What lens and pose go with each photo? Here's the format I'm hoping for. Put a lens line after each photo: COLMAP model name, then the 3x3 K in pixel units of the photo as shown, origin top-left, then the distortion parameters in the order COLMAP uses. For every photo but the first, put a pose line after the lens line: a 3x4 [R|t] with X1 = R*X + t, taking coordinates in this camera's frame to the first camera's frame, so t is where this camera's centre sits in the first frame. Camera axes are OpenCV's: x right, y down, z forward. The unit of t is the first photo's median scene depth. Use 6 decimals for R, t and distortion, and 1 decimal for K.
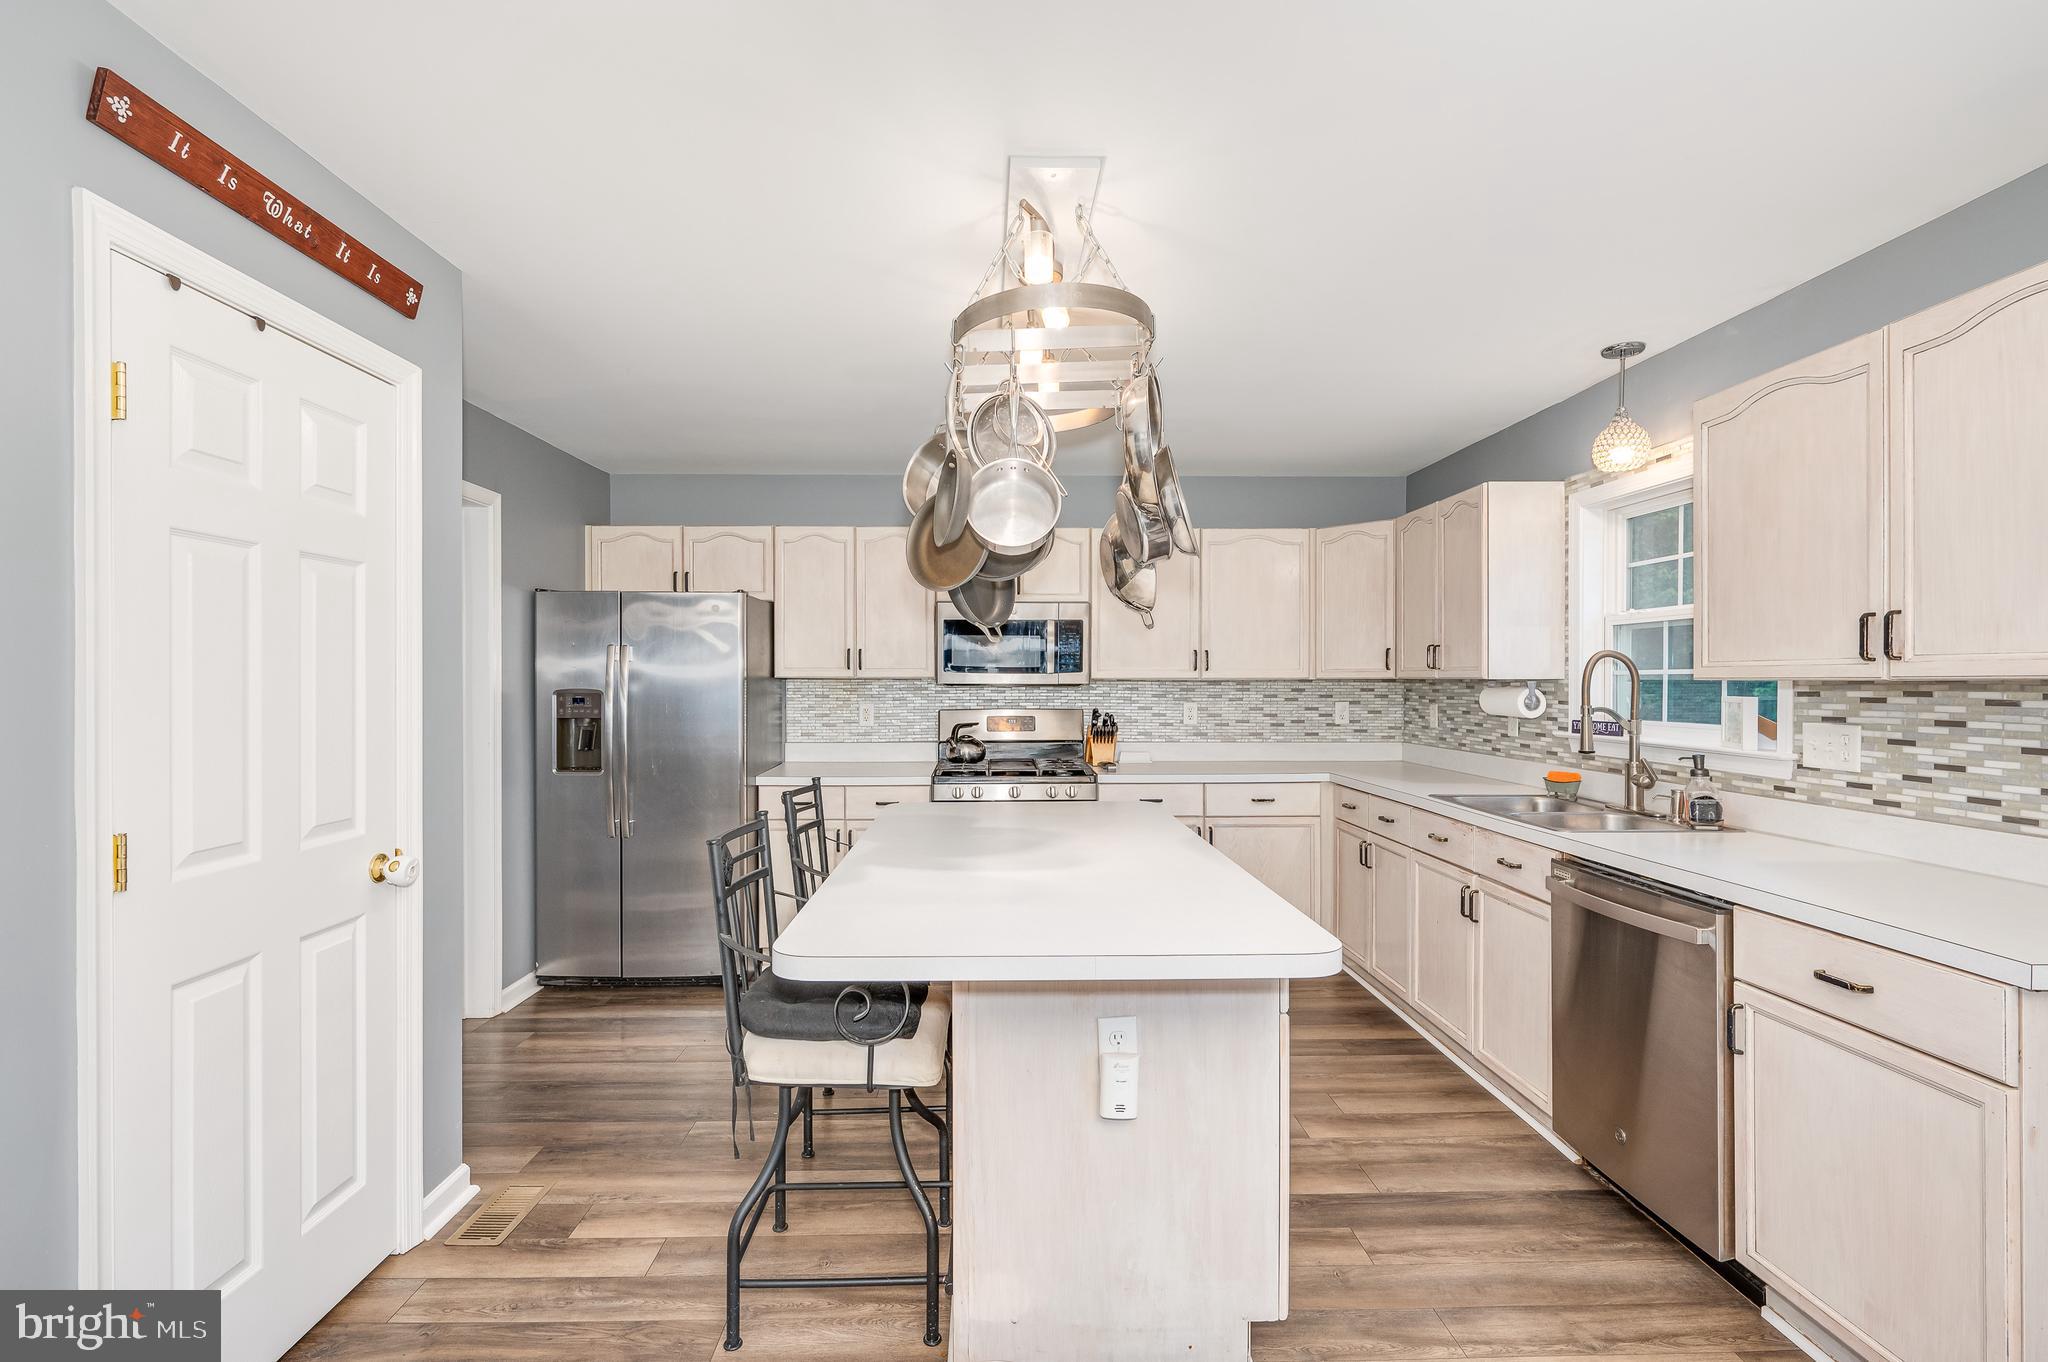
lens RADIAL K [[911.3, 0, 1018.9], [0, 911.3, 676.7], [0, 0, 1]] dist [-0.001435, 0.000578]
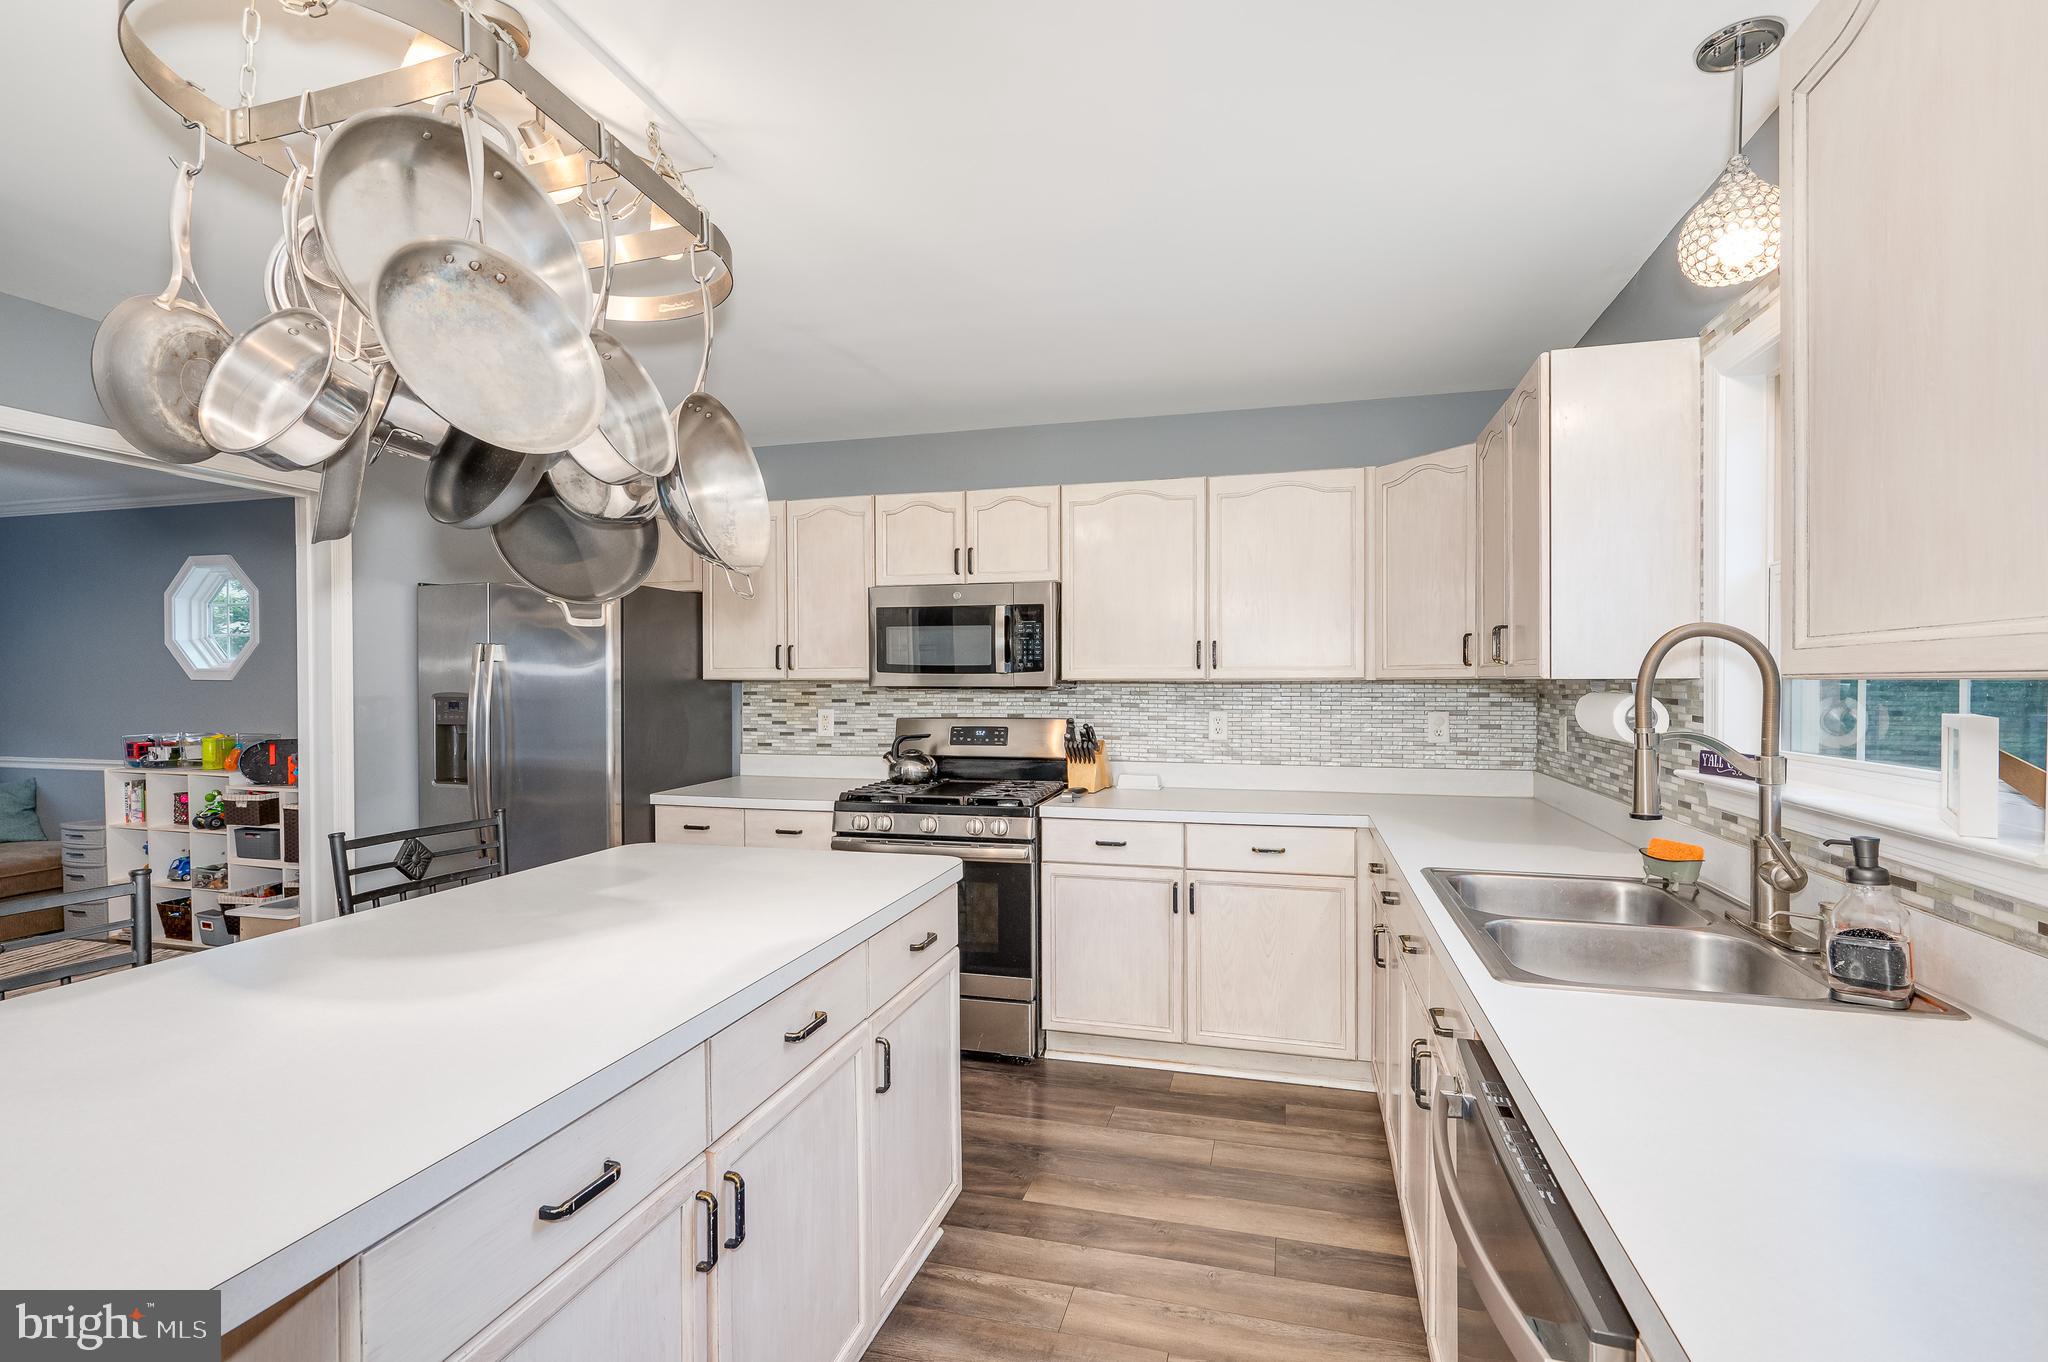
lens RADIAL K [[911.3, 0, 1025.2], [0, 911.3, 678.9], [0, 0, 1]] dist [-0.001435, 0.000578]
pose [[0.956338, -0.002770, -0.292249, 0.284269], [0.002857, 0.999996, -0.000127, 0.001422], [0.292248, -0.000714, 0.956342, 0.255579]]
